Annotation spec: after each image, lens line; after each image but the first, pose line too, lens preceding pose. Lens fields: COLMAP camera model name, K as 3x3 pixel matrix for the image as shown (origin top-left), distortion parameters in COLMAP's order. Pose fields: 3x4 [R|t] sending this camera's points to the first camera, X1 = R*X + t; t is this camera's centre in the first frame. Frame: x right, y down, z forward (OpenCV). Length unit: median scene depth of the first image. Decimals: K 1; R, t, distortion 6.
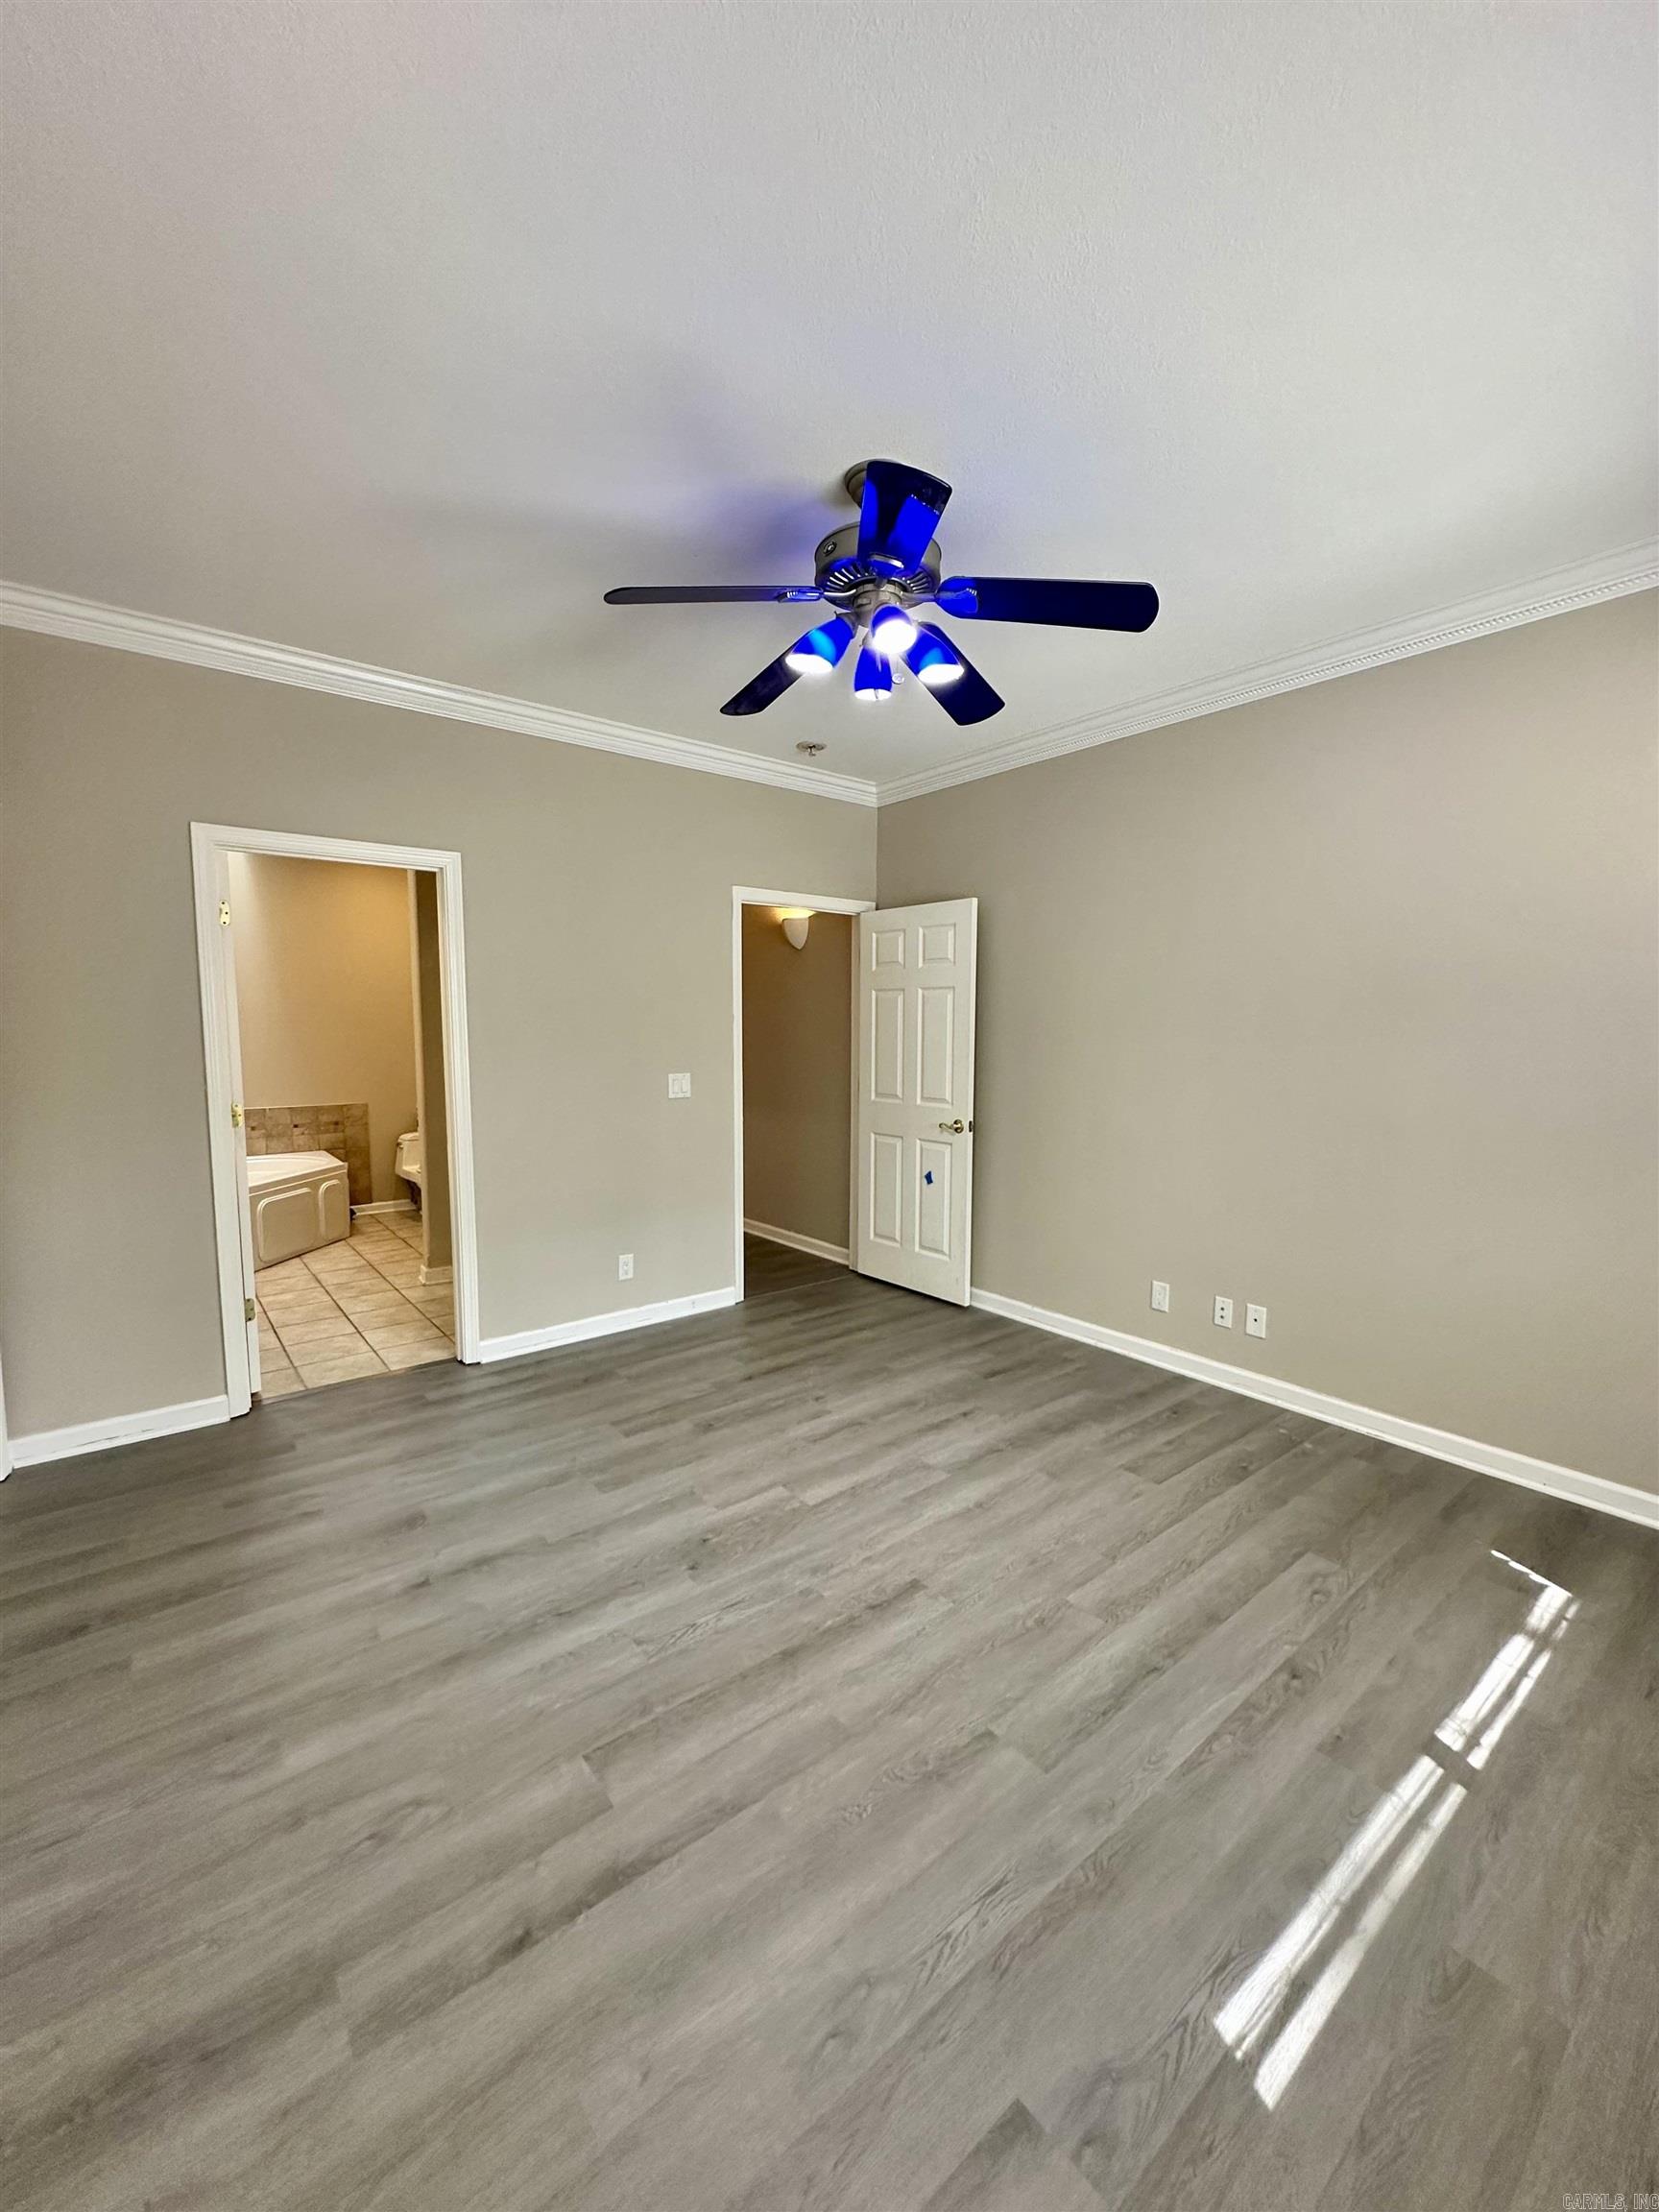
lens RADIAL K [[889.0, 0, 825.9], [0, 889.0, 1107.6], [0, 0, 1]] dist [0.002858, 0.000162]
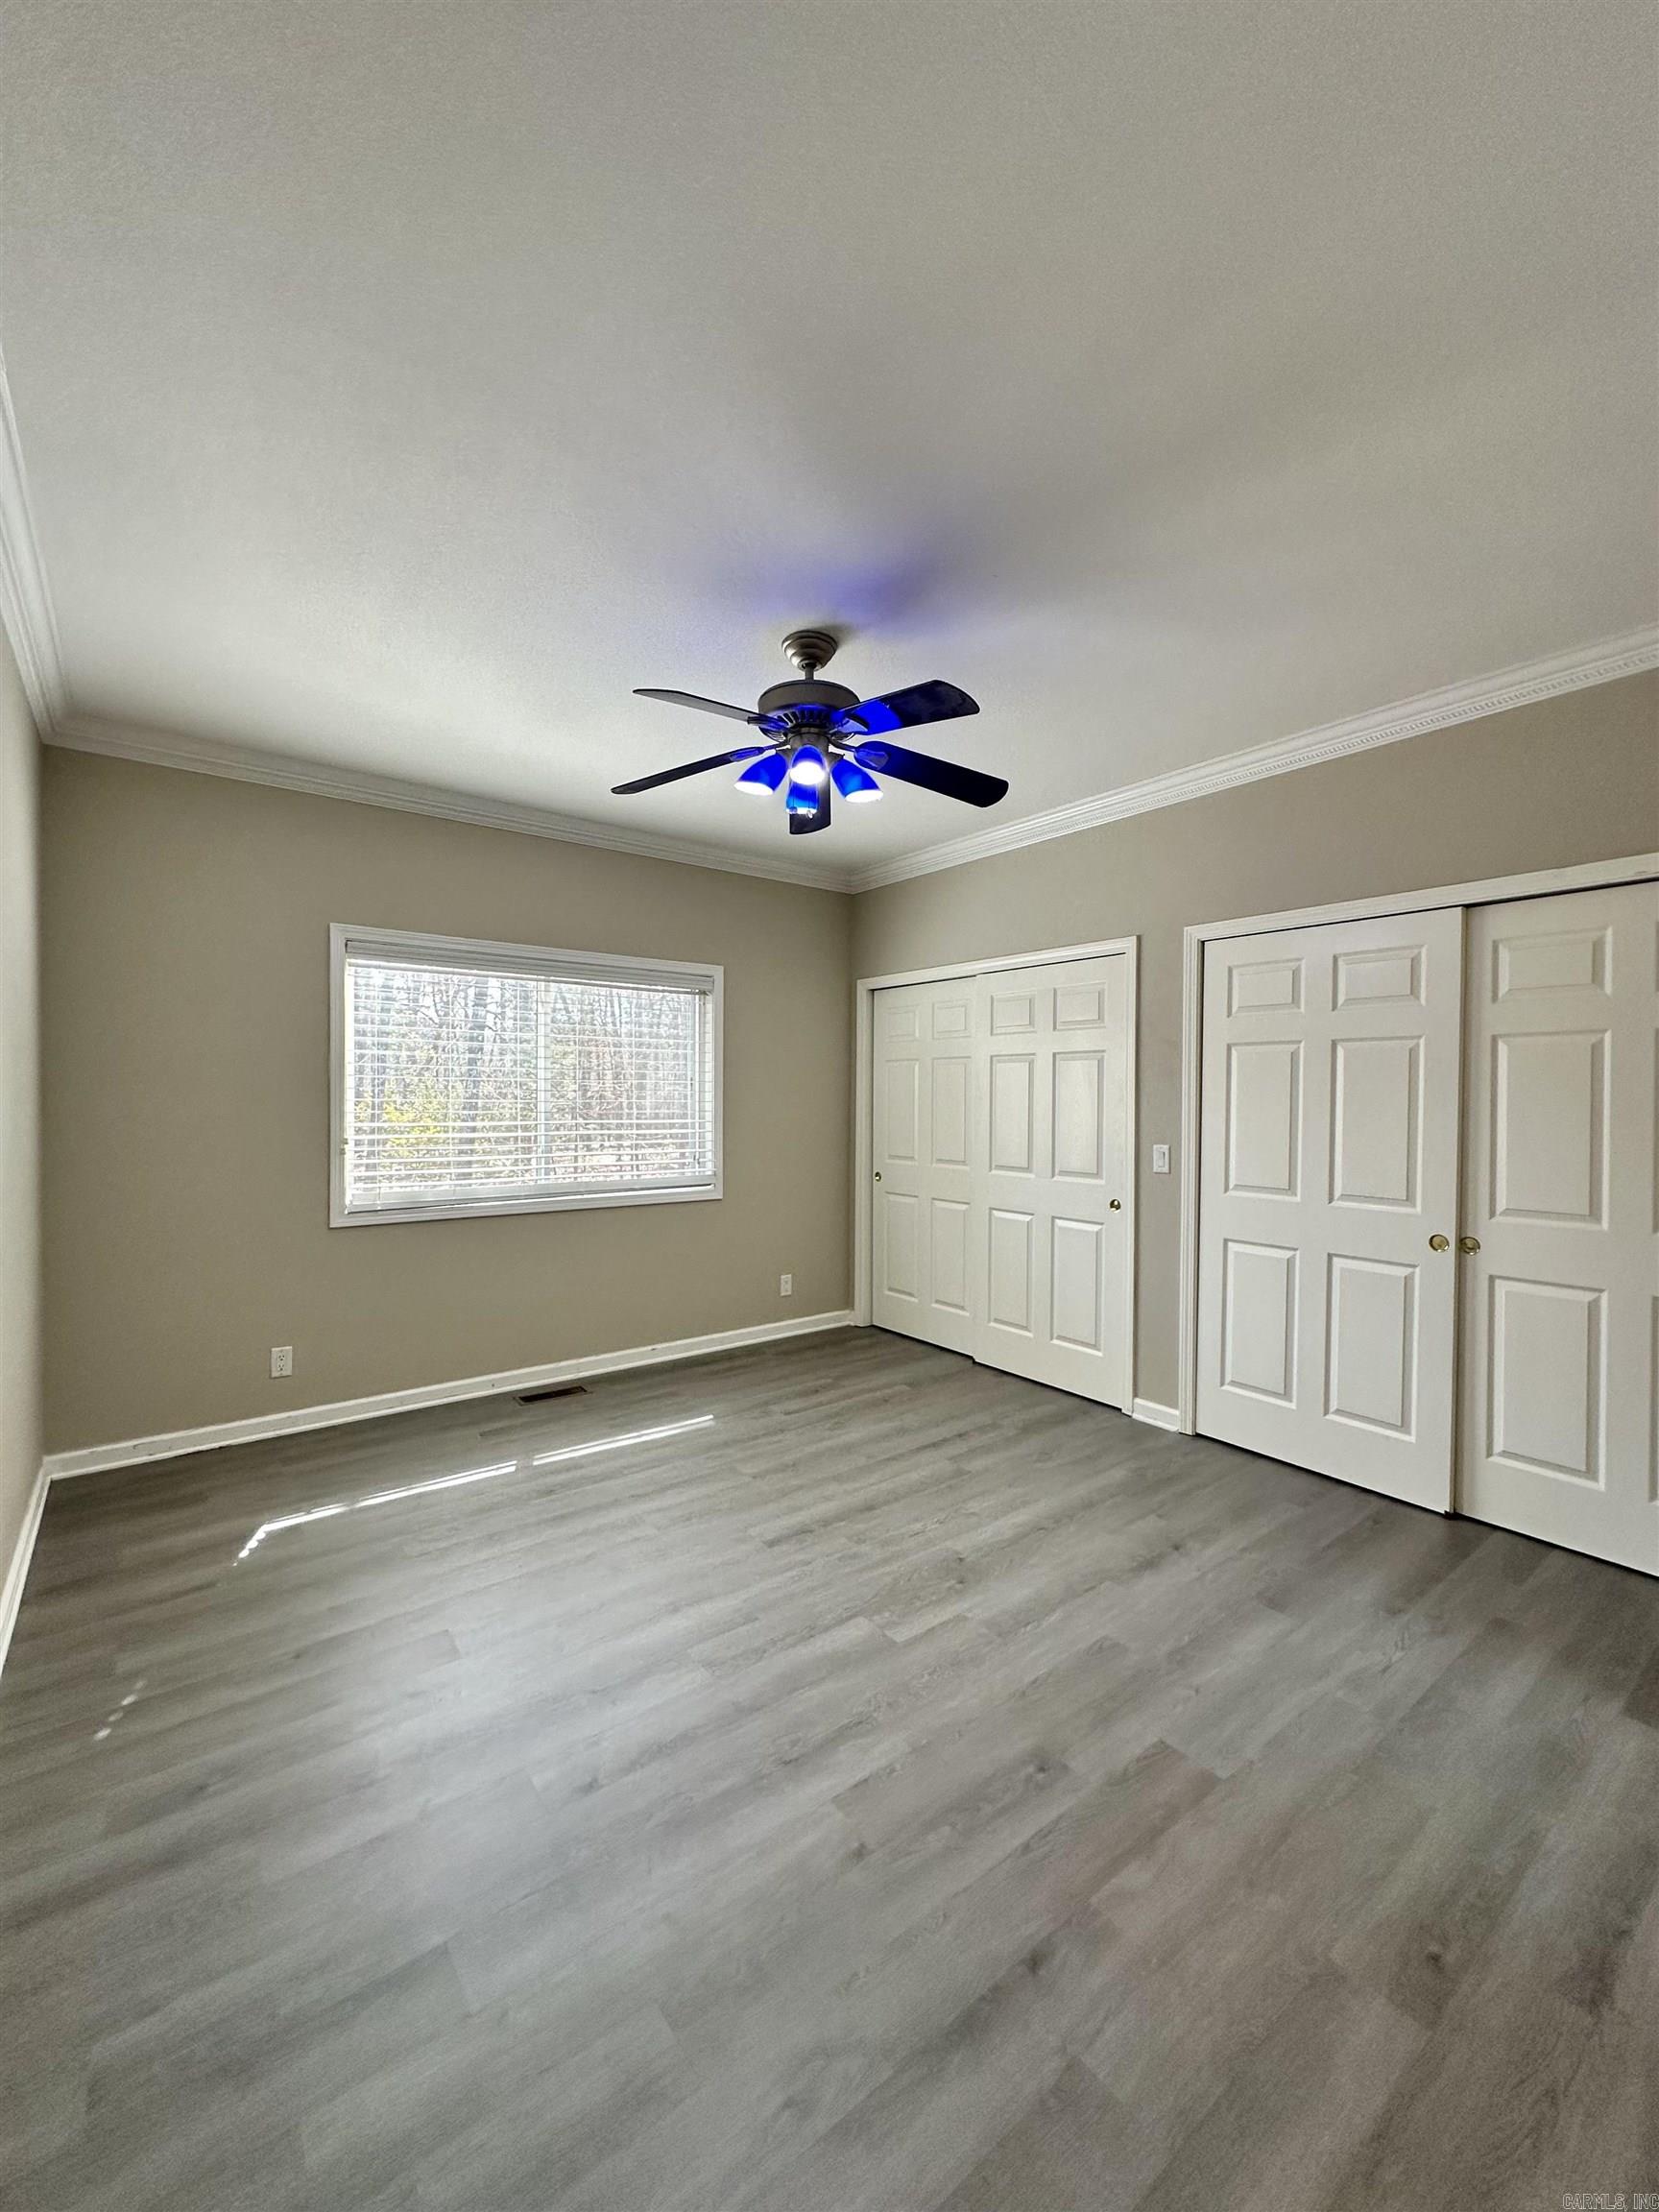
lens RADIAL K [[889.0, 0, 837.2], [0, 889.0, 1102.1], [0, 0, 1]] dist [0.002858, 0.000162]
pose [[-0.999902, -0.009443, 0.010372, 0.003070], [-0.008334, 0.994725, 0.102241, -0.191087], [-0.011283, 0.102145, -0.994706, 2.140126]]
